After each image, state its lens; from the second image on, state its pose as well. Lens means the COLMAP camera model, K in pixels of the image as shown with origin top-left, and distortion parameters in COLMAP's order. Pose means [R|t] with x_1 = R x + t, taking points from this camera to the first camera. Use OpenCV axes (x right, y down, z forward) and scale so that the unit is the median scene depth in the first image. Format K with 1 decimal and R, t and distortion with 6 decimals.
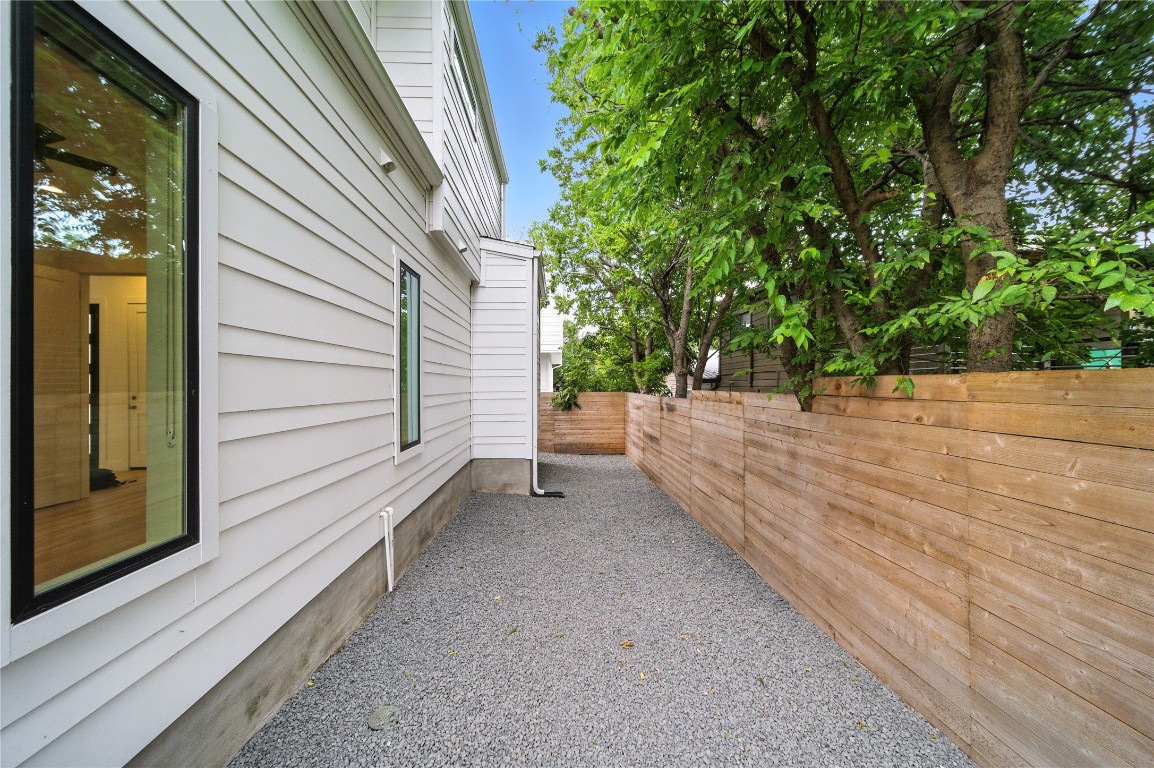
lens RADIAL K [[412.9, 0, 573.2], [0, 412.9, 385.6], [0, 0, 1]] dist [0.009288, -0.000002]
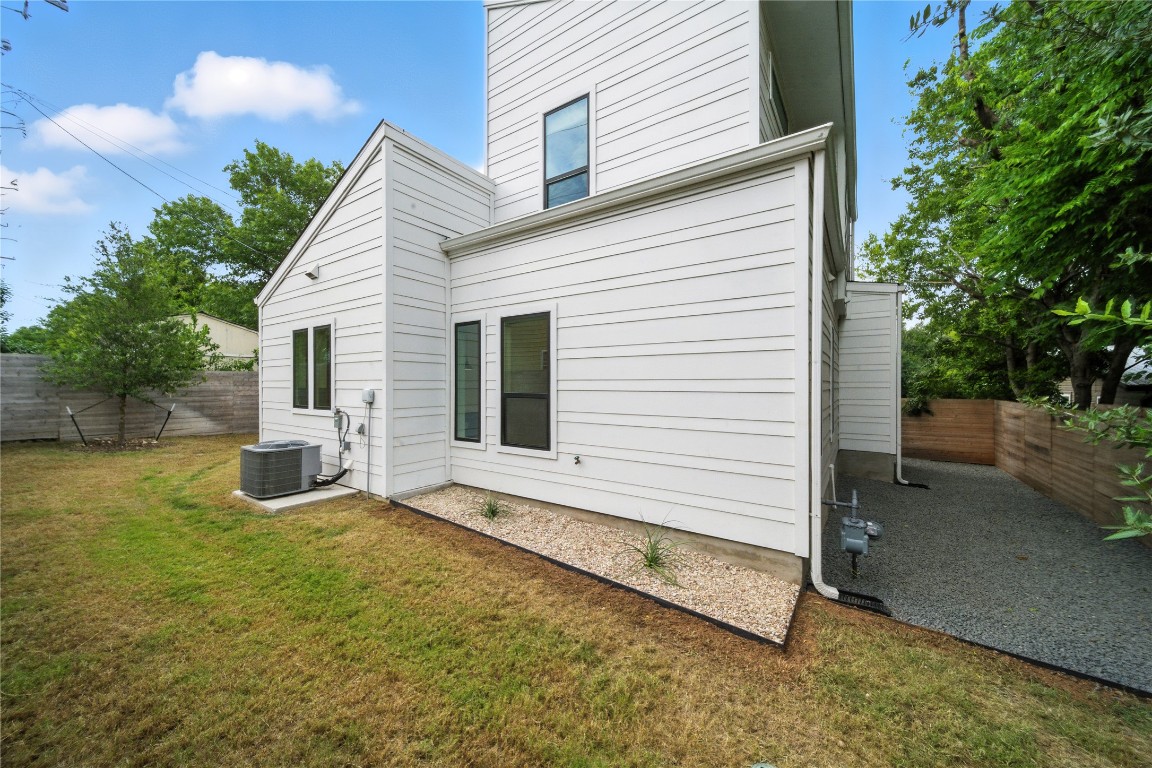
lens RADIAL K [[412.2, 0, 582.2], [0, 412.2, 382.6], [0, 0, 1]] dist [0.009288, -0.000002]
pose [[0.805071, 0.000338, -0.593178, -0.088367], [-0.002768, 0.999991, -0.003187, -0.023232], [0.593171, 0.004207, 0.805065, -0.416421]]
